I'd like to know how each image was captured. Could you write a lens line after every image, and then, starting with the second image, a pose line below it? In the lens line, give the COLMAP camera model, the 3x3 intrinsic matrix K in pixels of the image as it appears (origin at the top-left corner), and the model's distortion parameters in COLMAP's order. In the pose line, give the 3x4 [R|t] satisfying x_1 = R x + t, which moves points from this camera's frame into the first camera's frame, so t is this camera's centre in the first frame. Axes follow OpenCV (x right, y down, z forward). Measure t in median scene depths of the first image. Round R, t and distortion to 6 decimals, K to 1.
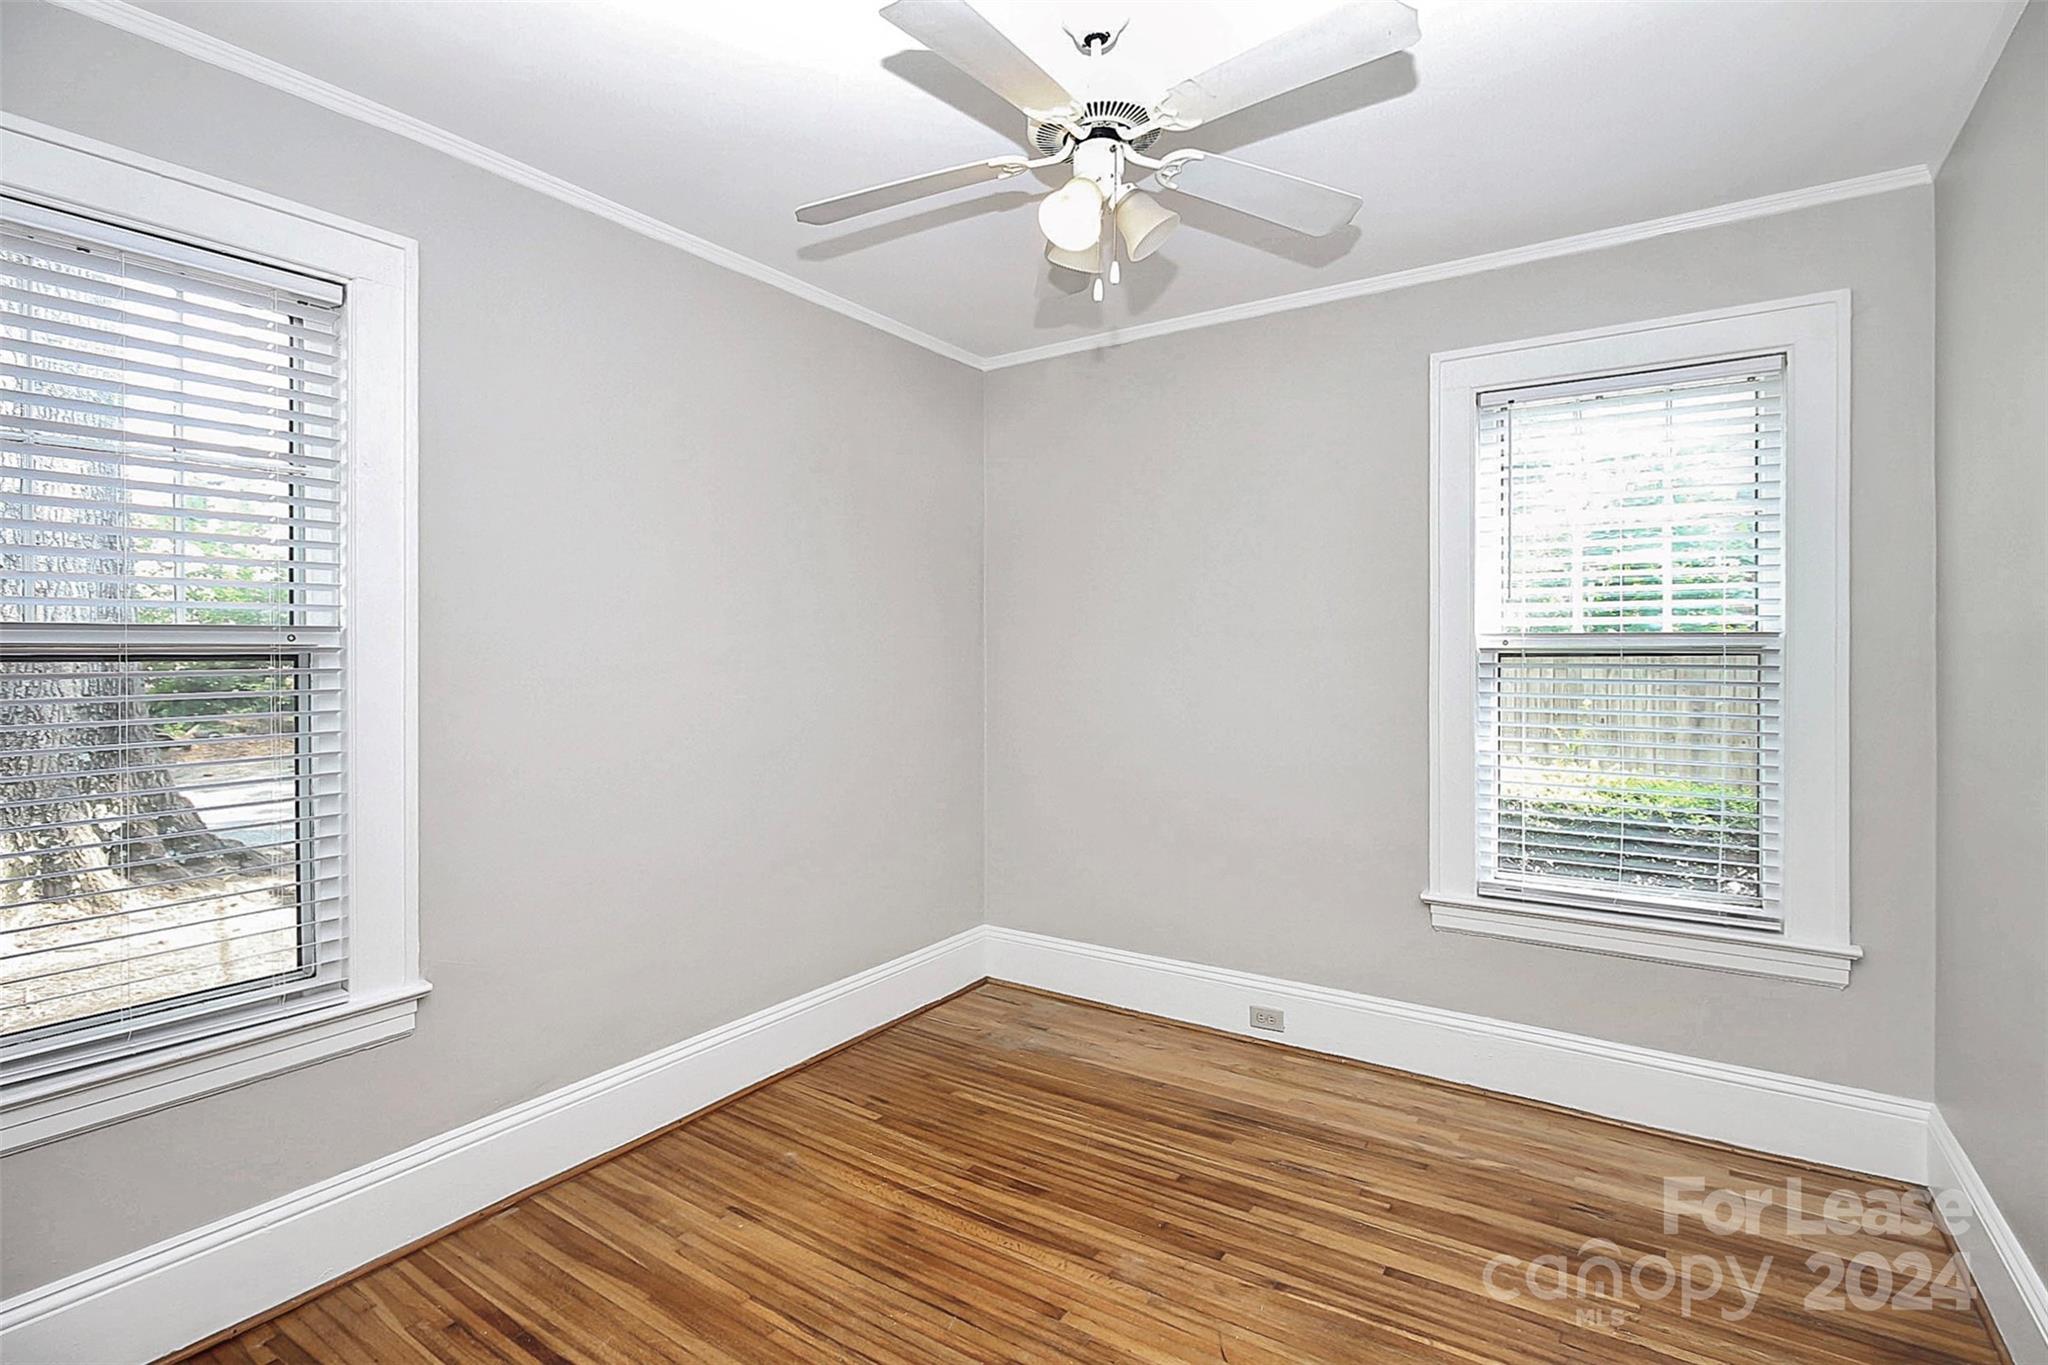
lens RADIAL K [[973.7, 0, 1019.1], [0, 973.7, 673.7], [0, 0, 1]] dist [-0.001580, -0.012613]
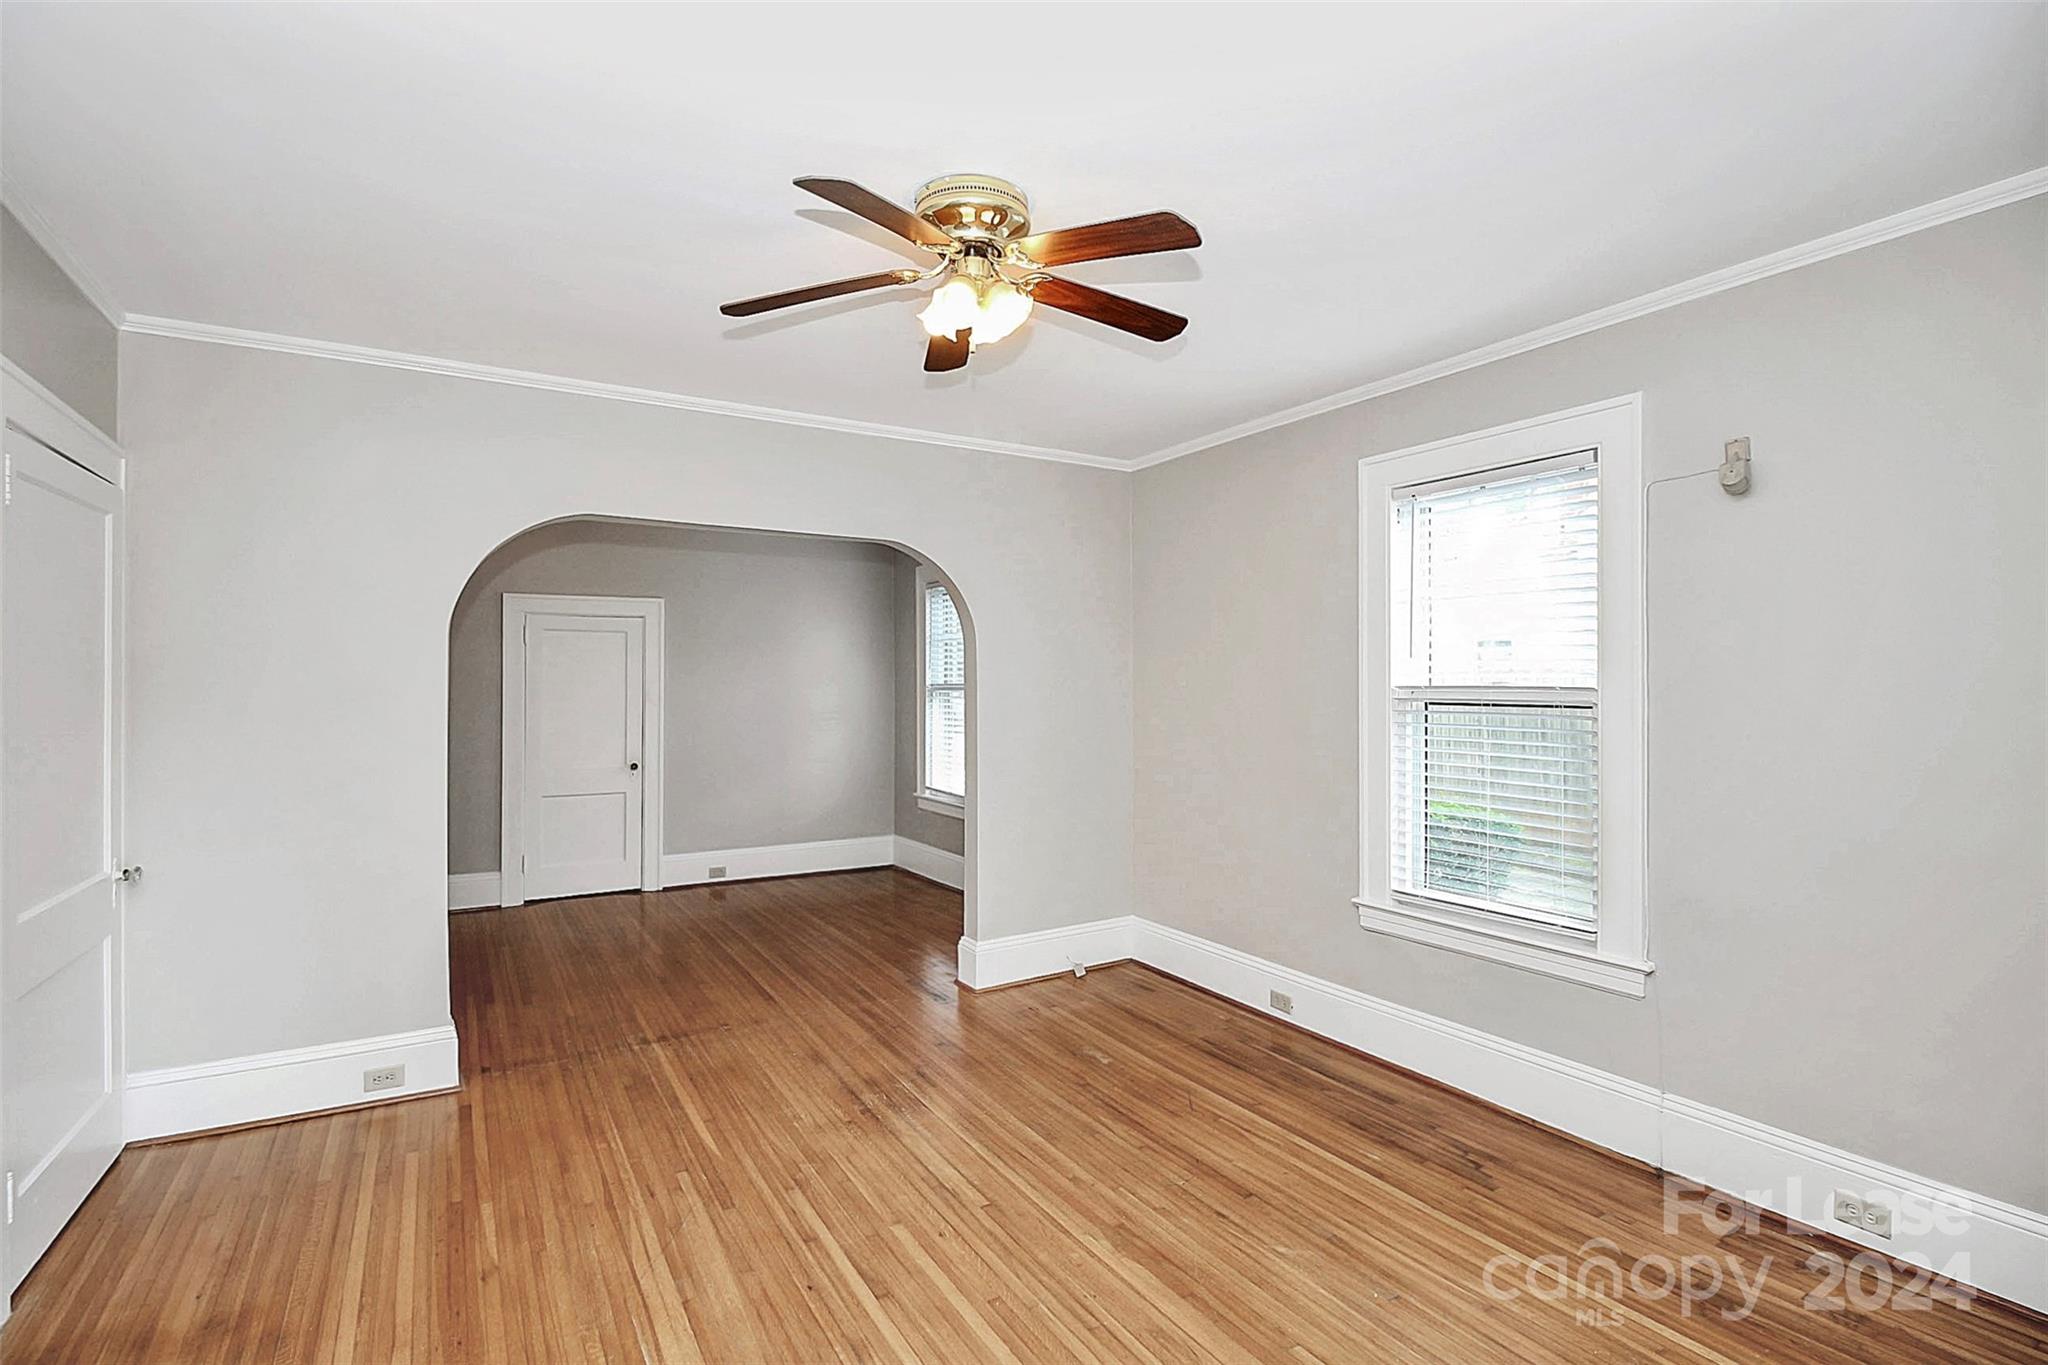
lens RADIAL K [[973.7, 0, 1019.1], [0, 973.7, 673.7], [0, 0, 1]] dist [-0.001580, -0.012613]
pose [[0.911850, -0.002985, -0.410513, 0.535241], [-0.009956, 0.999519, -0.029382, -0.012782], [0.410403, 0.030879, 0.911381, -0.288886]]
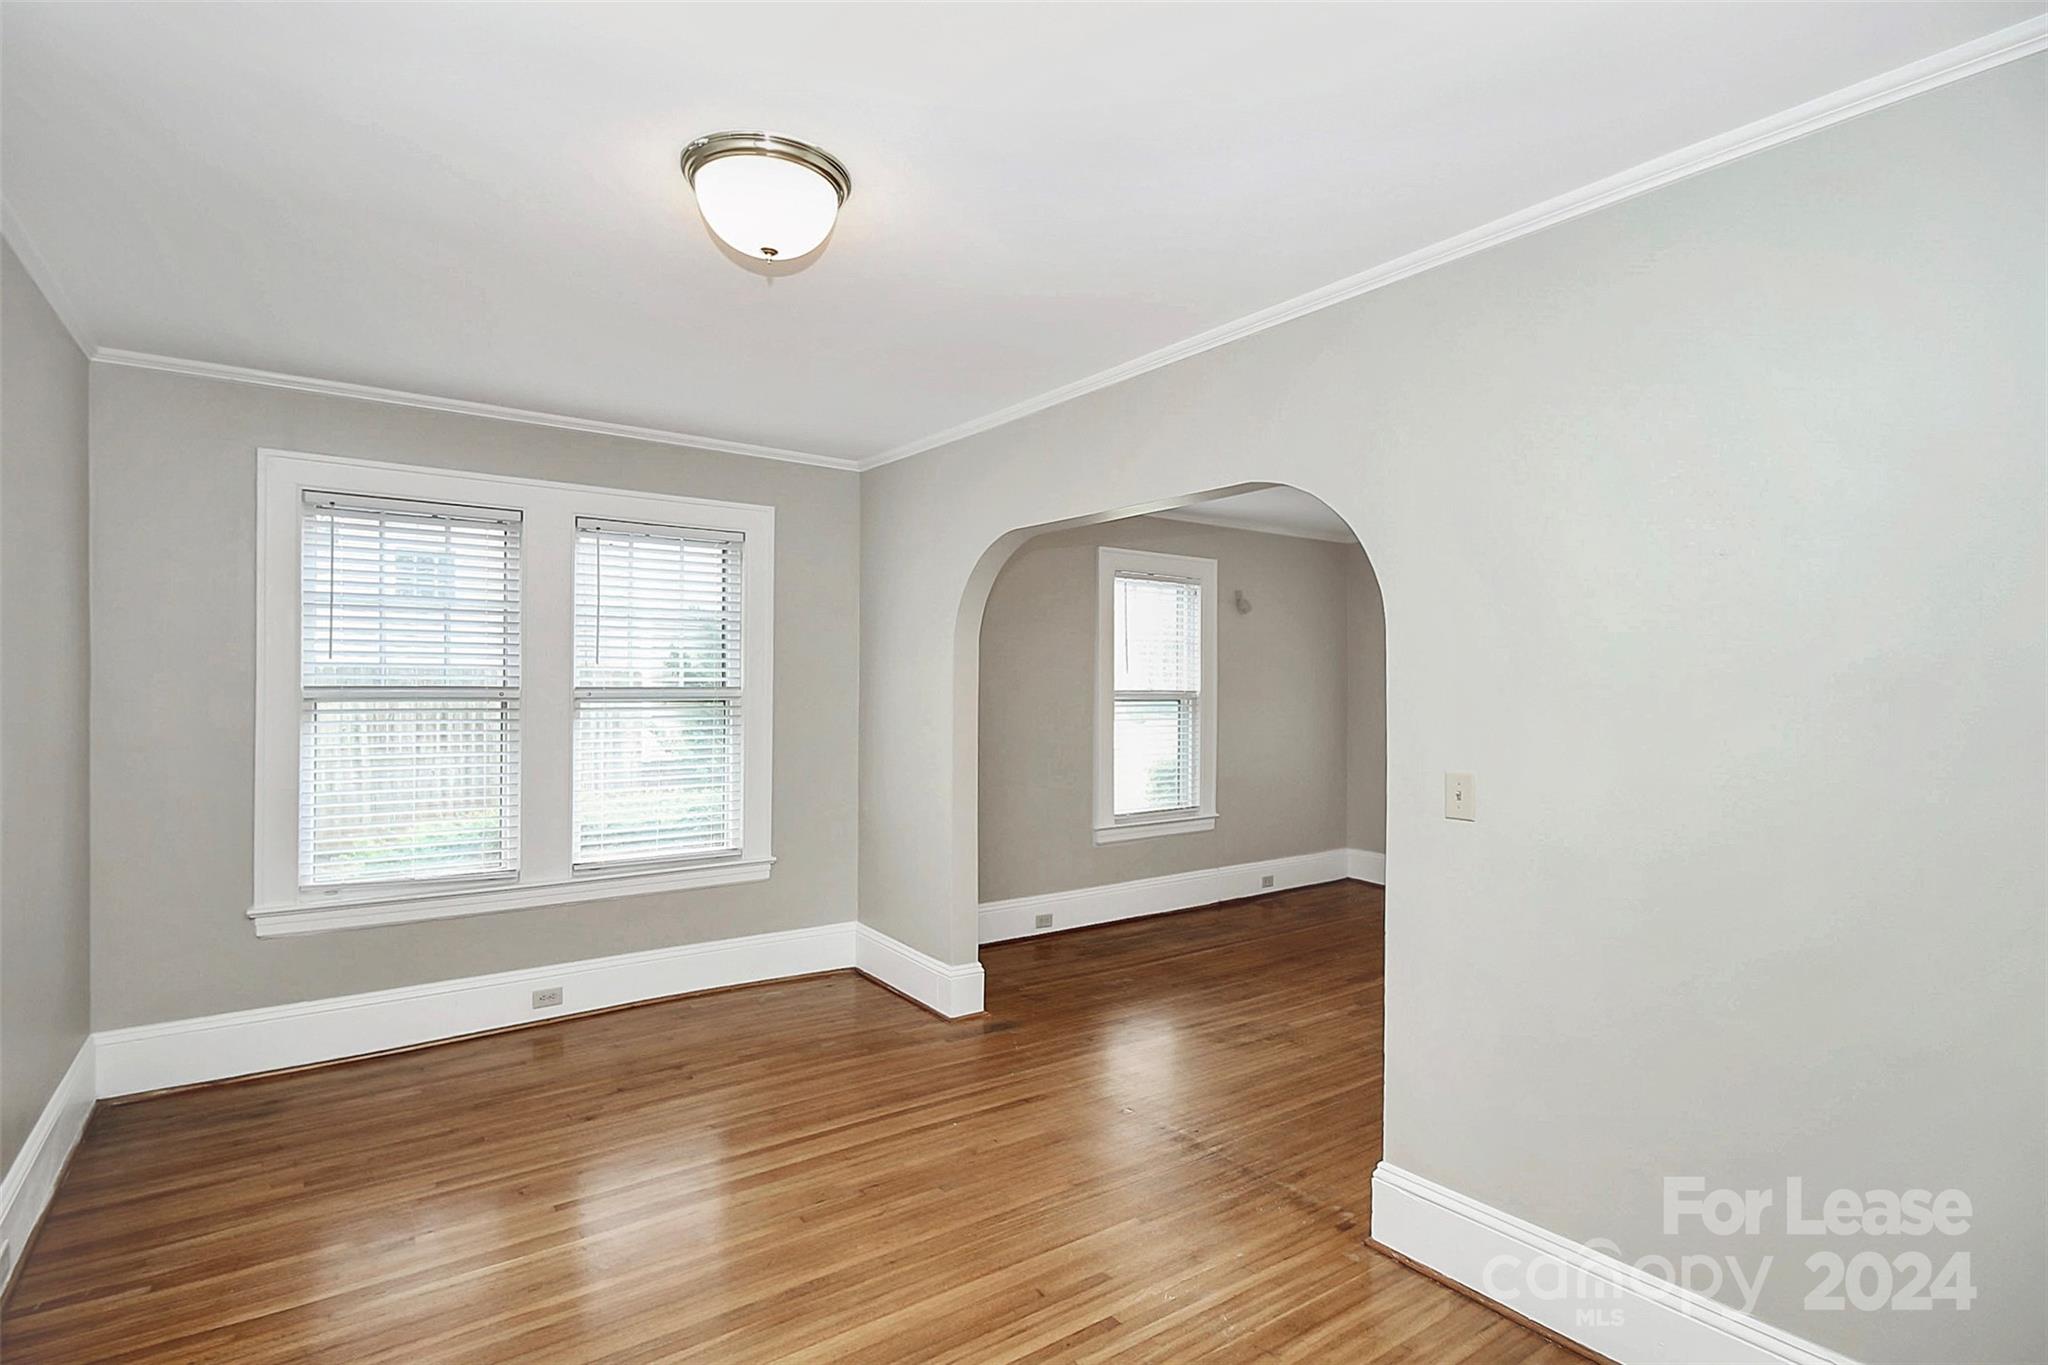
lens RADIAL K [[973.7, 0, 1019.1], [0, 973.7, 673.7], [0, 0, 1]] dist [-0.001580, -0.012613]
pose [[0.330229, 0.016718, 0.943753, -1.456635], [0.015104, 0.999622, -0.022992, -0.027421], [-0.943780, 0.021847, 0.329852, 0.531868]]
